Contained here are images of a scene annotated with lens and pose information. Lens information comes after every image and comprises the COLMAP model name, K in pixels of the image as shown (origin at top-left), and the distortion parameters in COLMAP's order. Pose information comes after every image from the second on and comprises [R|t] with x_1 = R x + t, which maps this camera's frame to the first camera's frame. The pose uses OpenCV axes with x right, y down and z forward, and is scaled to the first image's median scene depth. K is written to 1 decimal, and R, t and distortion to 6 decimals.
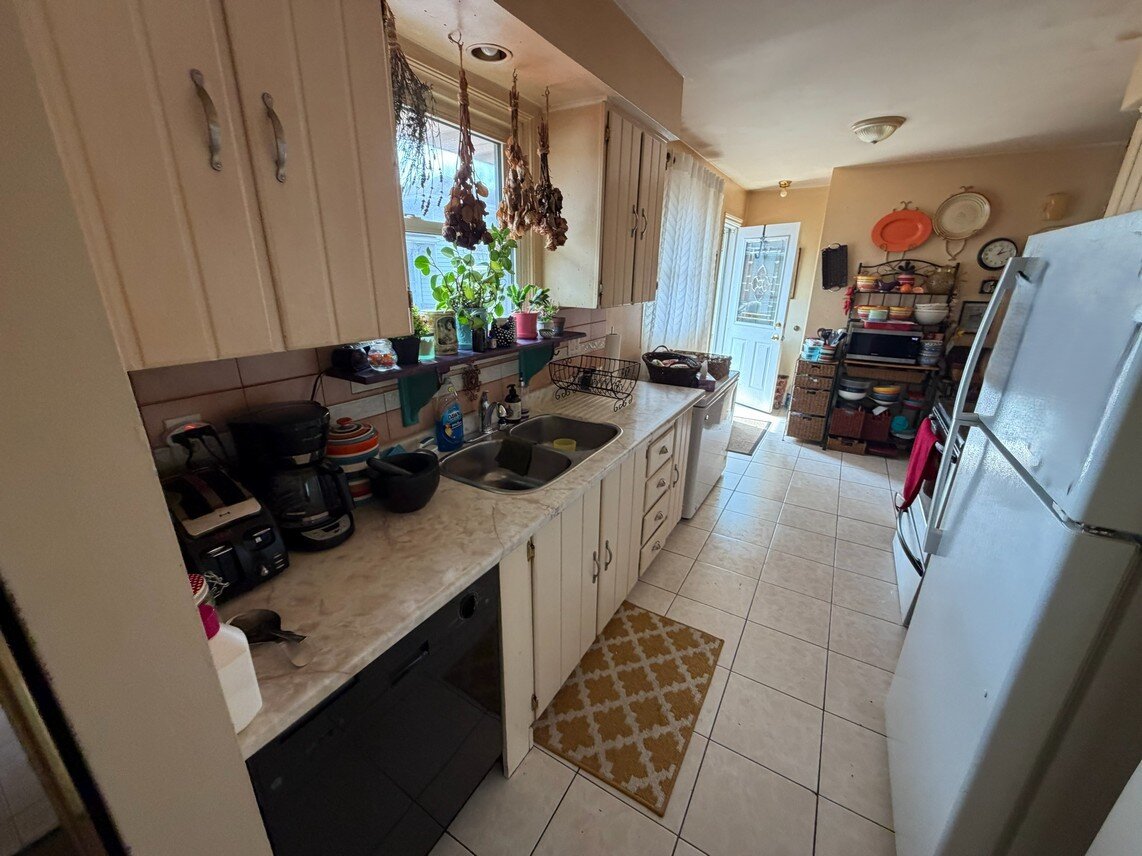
lens RADIAL K [[455.3, 0, 564.9], [0, 455.3, 425.6], [0, 0, 1]] dist [-0.000680, 0.000193]
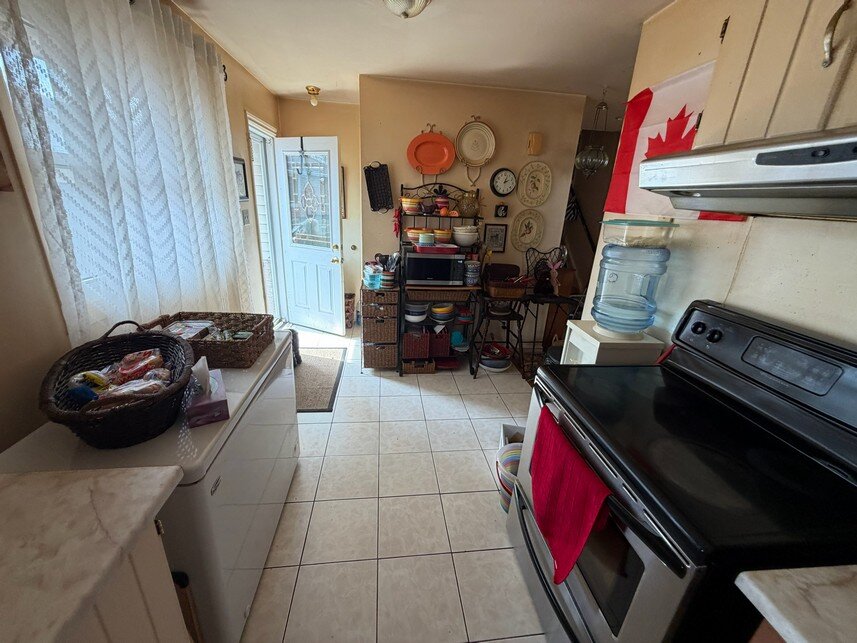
lens RADIAL K [[341.7, 0, 426.9], [0, 341.7, 322.7], [0, 0, 1]] dist [-0.000680, 0.000193]
pose [[0.784754, -0.182122, 0.592446, 0.204540], [0.157532, 0.983074, 0.093536, -0.126007], [-0.599453, 0.019926, 0.800162, 0.387933]]
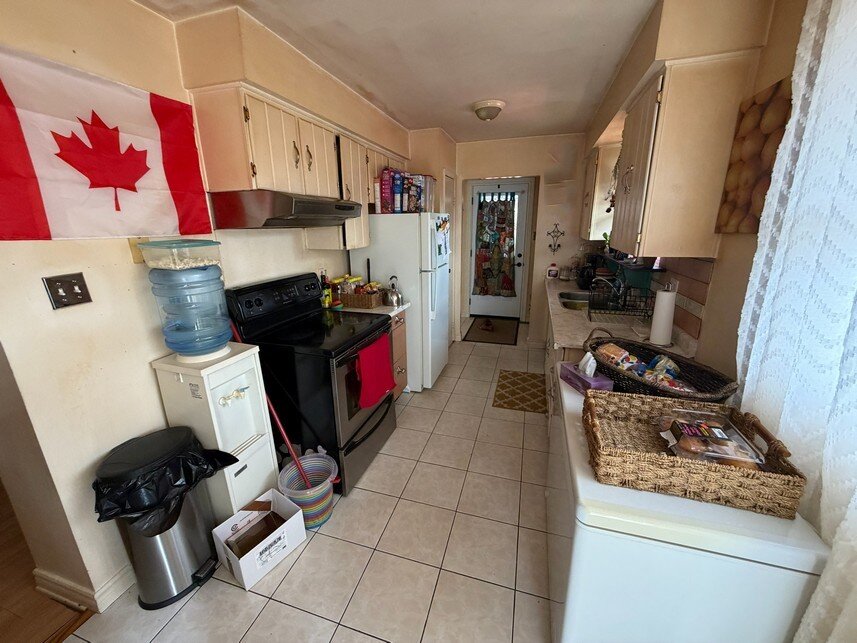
lens RADIAL K [[341.7, 0, 428.5], [0, 341.7, 320.4], [0, 0, 1]] dist [-0.000680, 0.000193]
pose [[-0.968673, 0.070347, -0.238170, 0.425508], [-0.075582, 0.830036, 0.552565, -0.286631], [0.236560, 0.553256, -0.798716, 0.861290]]
